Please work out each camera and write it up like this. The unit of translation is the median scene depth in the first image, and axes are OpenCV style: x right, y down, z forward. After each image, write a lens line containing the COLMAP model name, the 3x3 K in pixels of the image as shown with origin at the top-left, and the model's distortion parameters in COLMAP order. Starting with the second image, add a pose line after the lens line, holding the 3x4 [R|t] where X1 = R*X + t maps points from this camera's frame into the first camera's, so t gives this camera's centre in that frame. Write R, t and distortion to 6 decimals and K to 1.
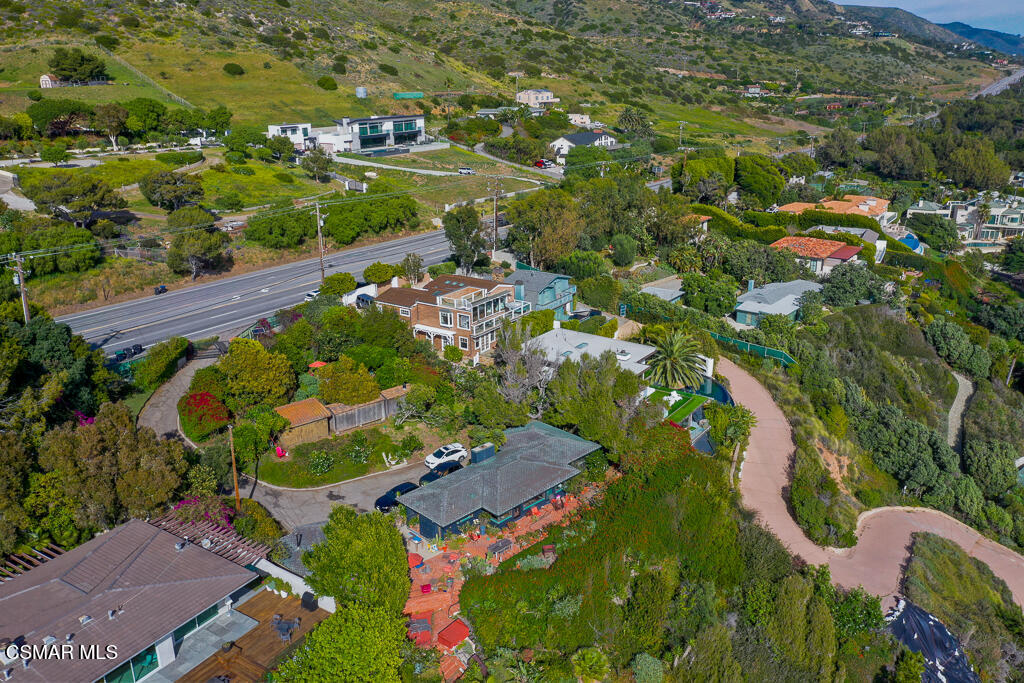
lens RADIAL K [[801.8, 0, 512.6], [0, 801.8, 340.6], [0, 0, 1]] dist [0.007720, -0.000689]
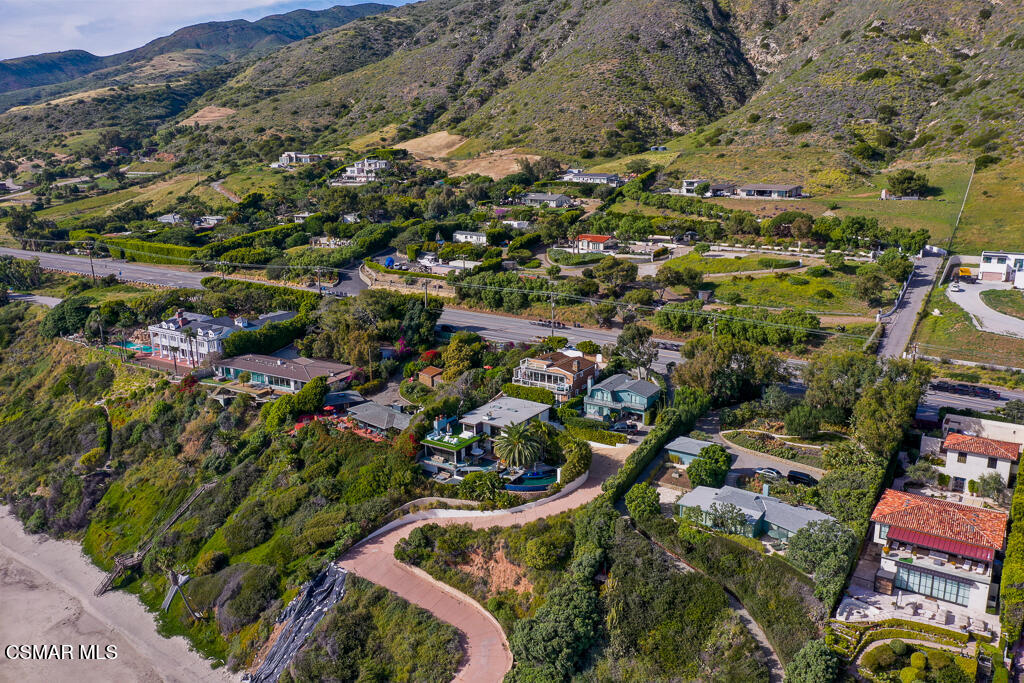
lens RADIAL K [[801.8, 0, 512.1], [0, 801.8, 343.3], [0, 0, 1]] dist [0.007720, -0.000689]
pose [[0.030180, 0.256888, -0.965970, 0.971487], [-0.311498, 0.920700, 0.235117, -0.298613], [0.949767, 0.293802, 0.107807, 0.496196]]
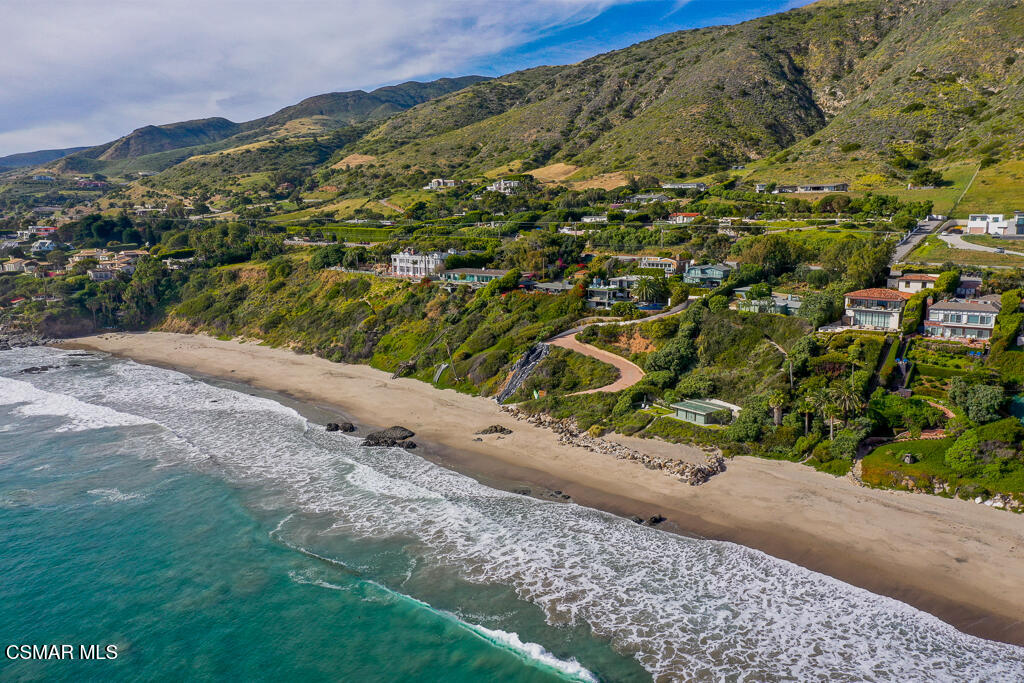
lens RADIAL K [[801.8, 0, 512.3], [0, 801.8, 343.0], [0, 0, 1]] dist [0.007720, -0.000689]
pose [[-0.074351, 0.176668, -0.981458, 1.675450], [-0.315394, 0.929498, 0.191208, -0.099508], [0.946044, 0.323762, -0.013389, 0.447707]]
